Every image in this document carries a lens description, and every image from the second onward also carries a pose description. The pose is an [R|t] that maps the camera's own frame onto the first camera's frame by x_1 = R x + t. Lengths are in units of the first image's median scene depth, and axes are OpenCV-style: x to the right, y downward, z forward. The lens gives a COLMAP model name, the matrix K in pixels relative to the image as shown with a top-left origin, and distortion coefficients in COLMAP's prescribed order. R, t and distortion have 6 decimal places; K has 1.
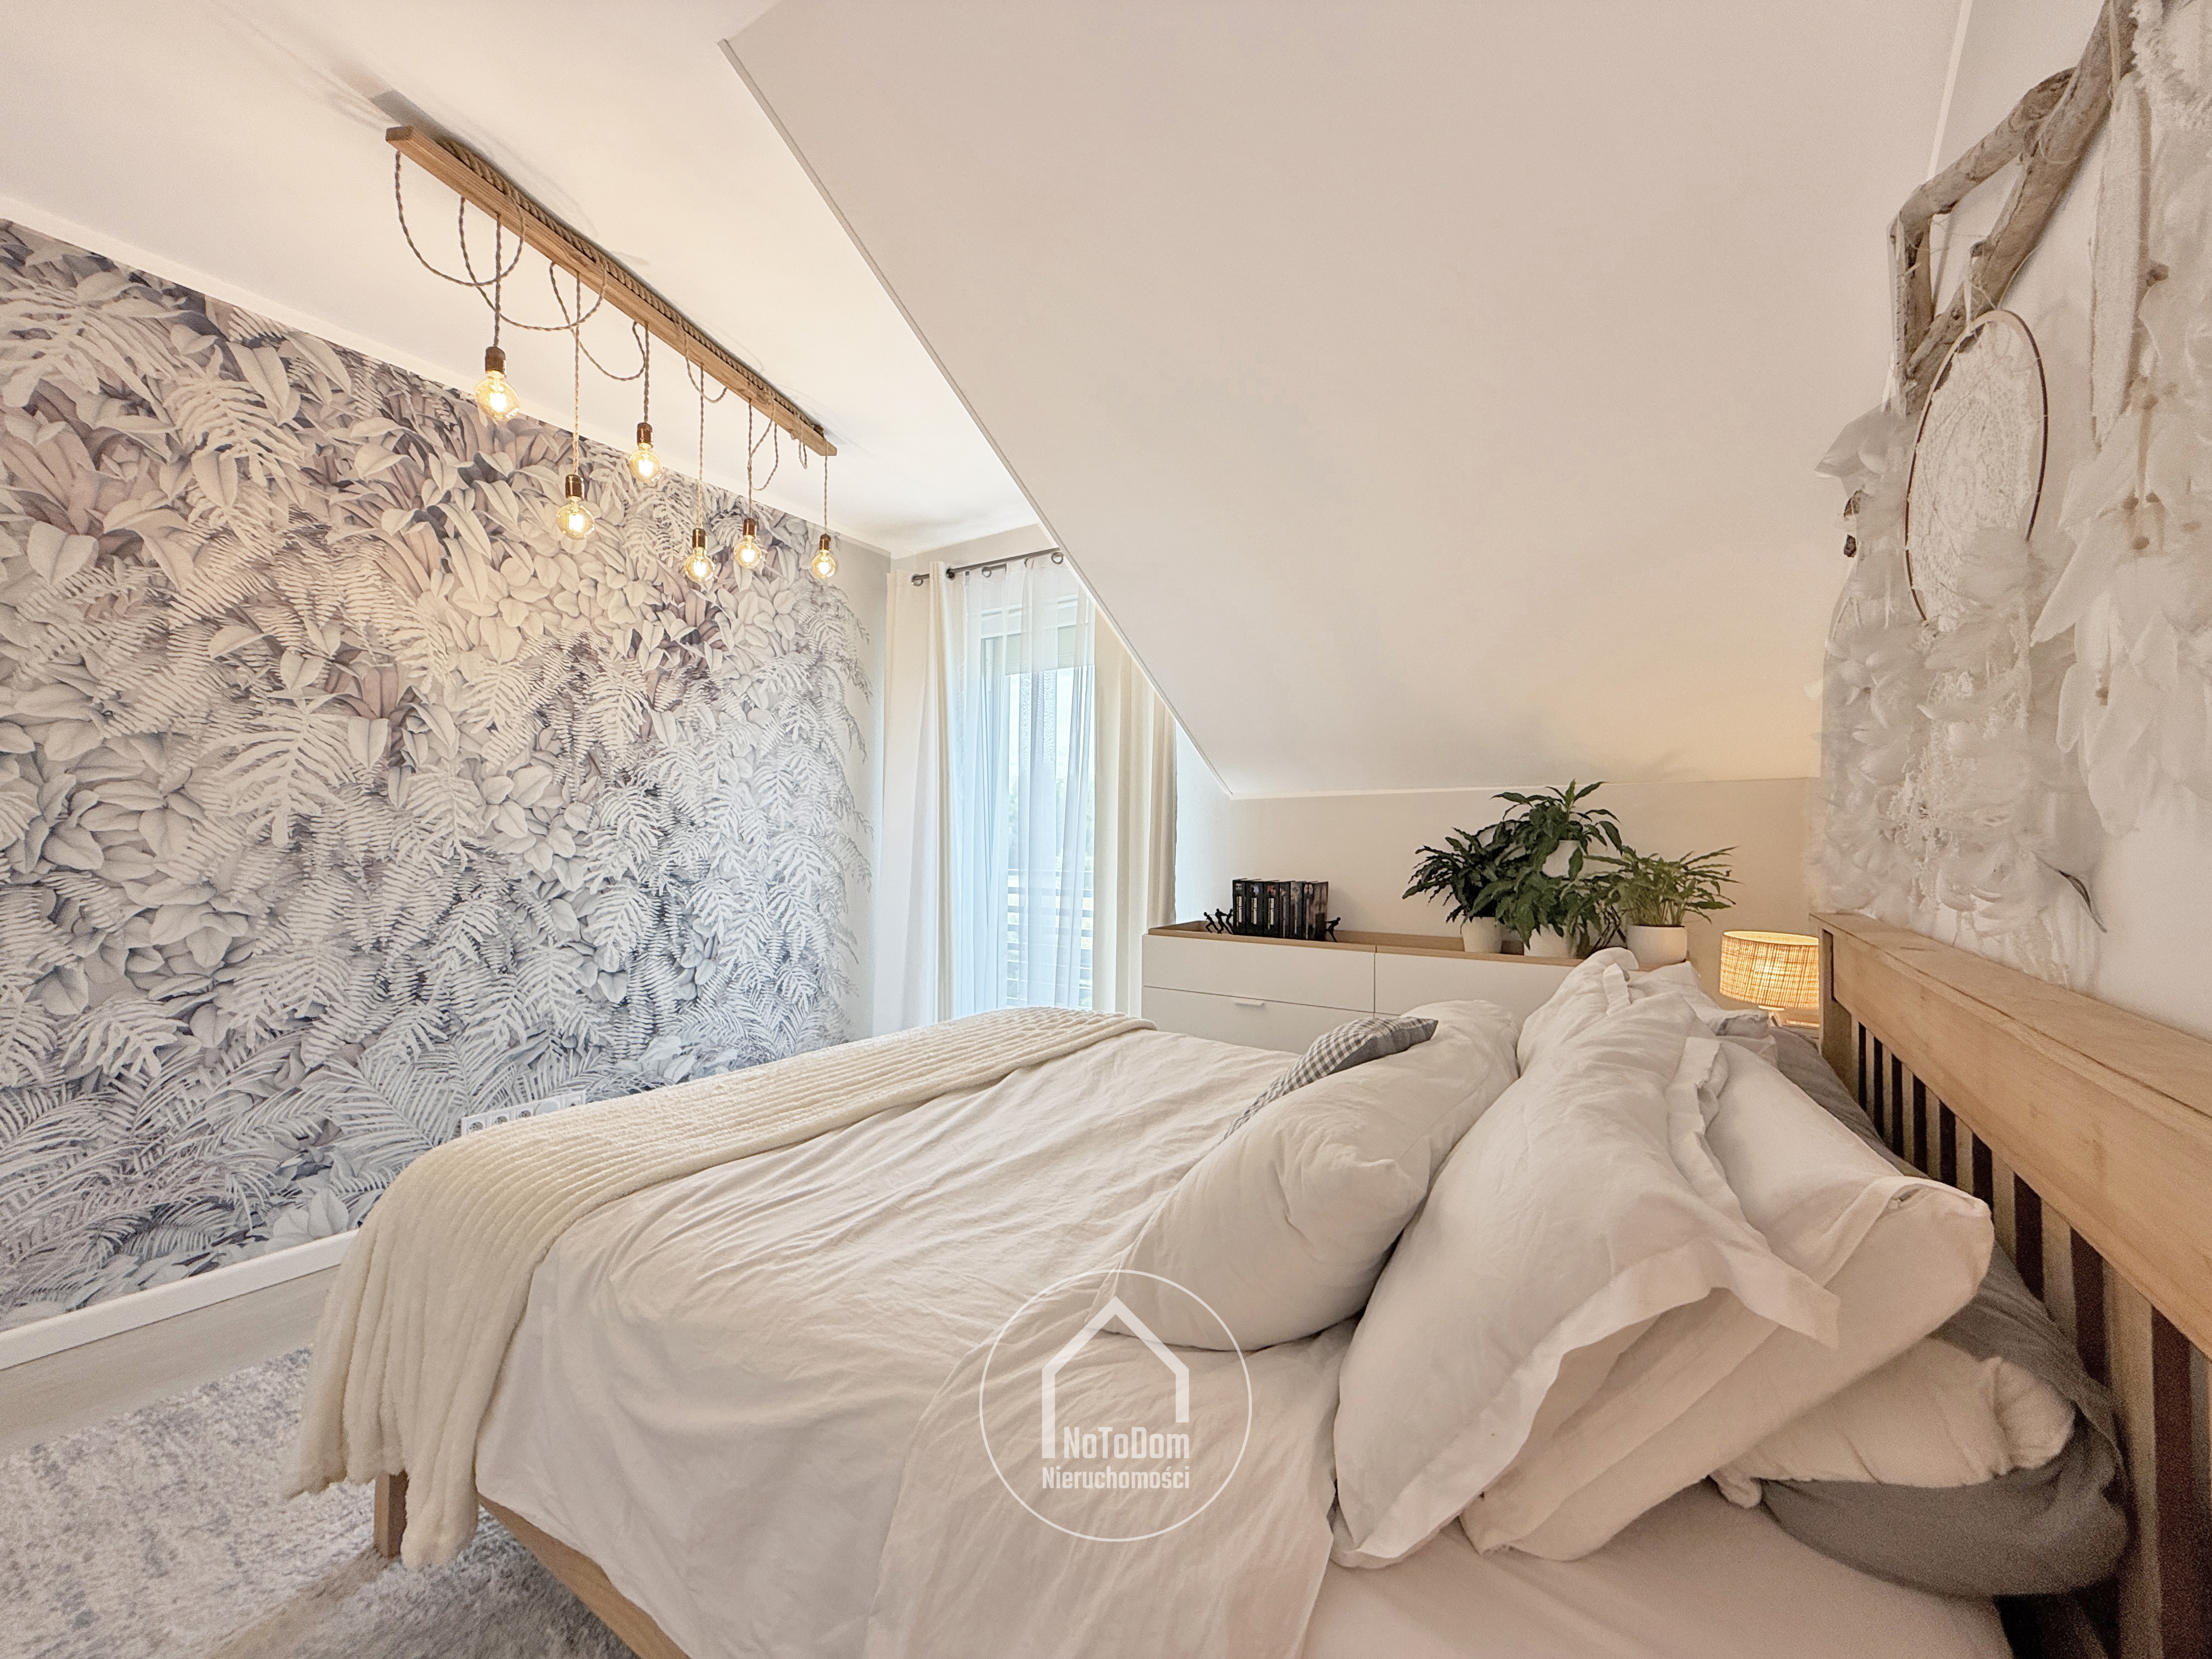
lens RADIAL K [[883.4, 0, 1101.6], [0, 883.4, 830.5], [0, 0, 1]] dist [-0.000737, -0.000156]
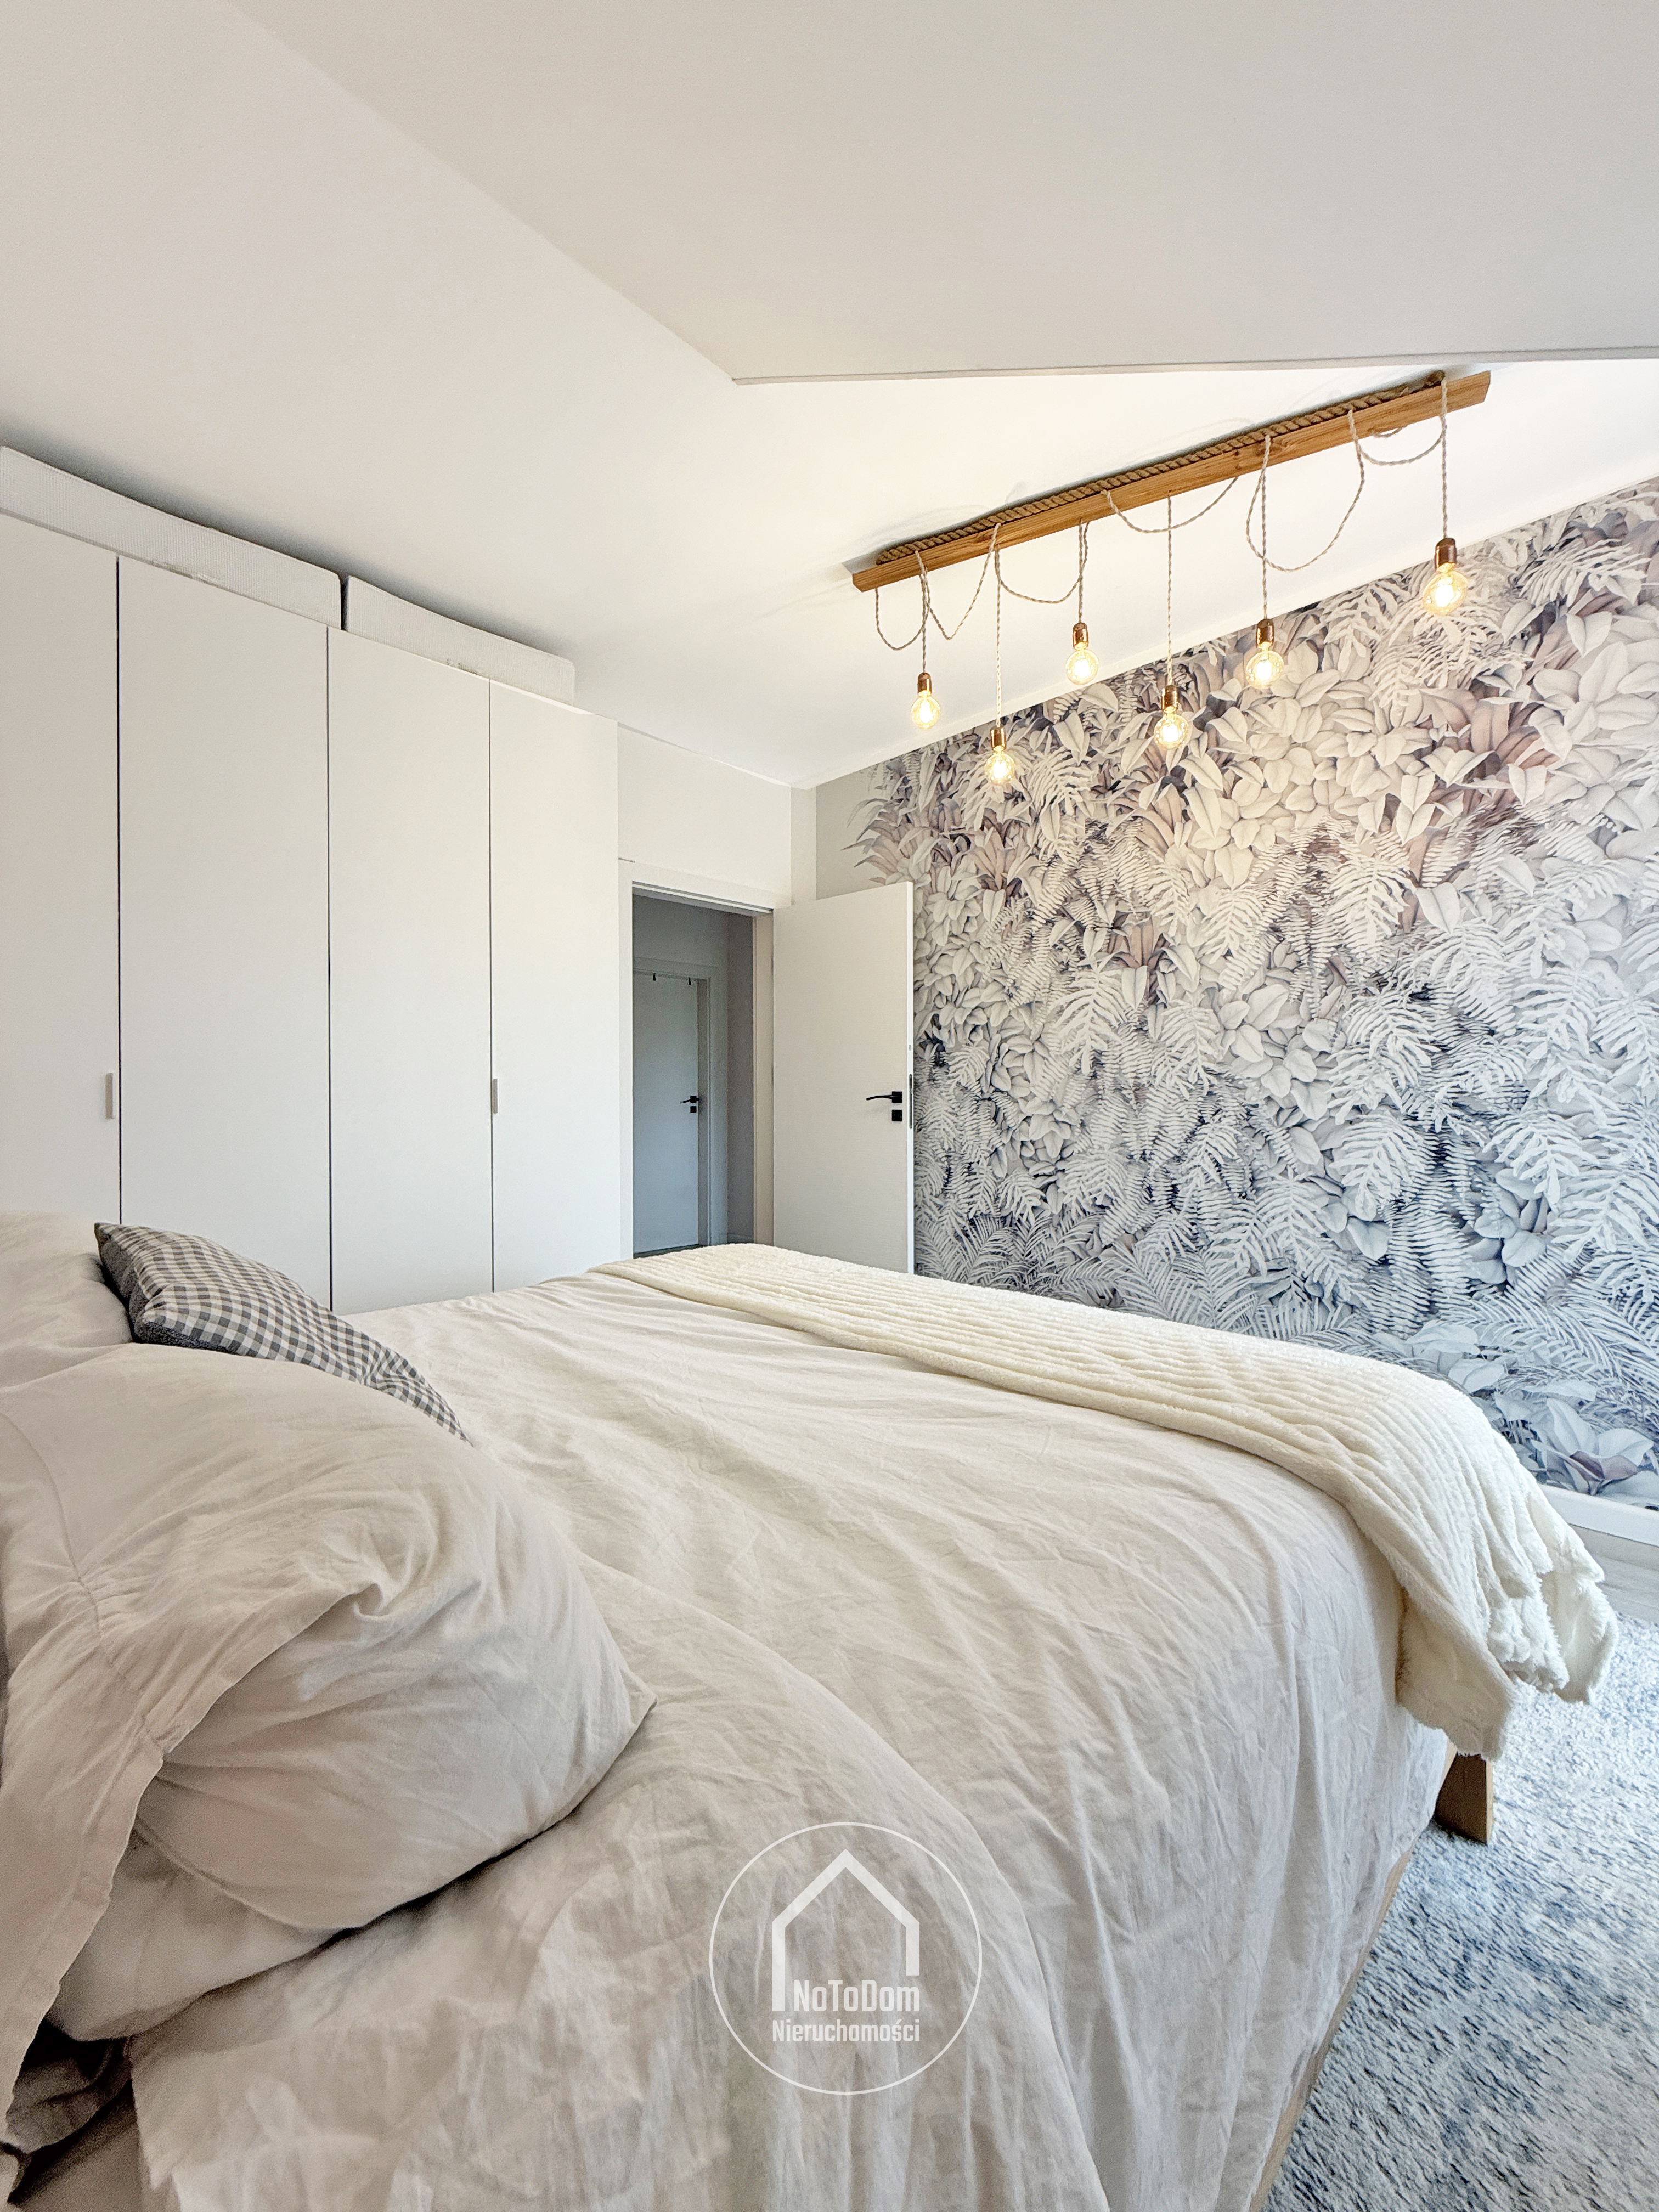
lens RADIAL K [[883.4, 0, 834.0], [0, 883.4, 1102.4], [0, 0, 1]] dist [-0.000737, -0.000156]
pose [[-0.211459, -0.008337, -0.977351, 0.416863], [0.011043, 0.999879, -0.010919, 0.062669], [0.977325, -0.013102, -0.211341, 0.804954]]
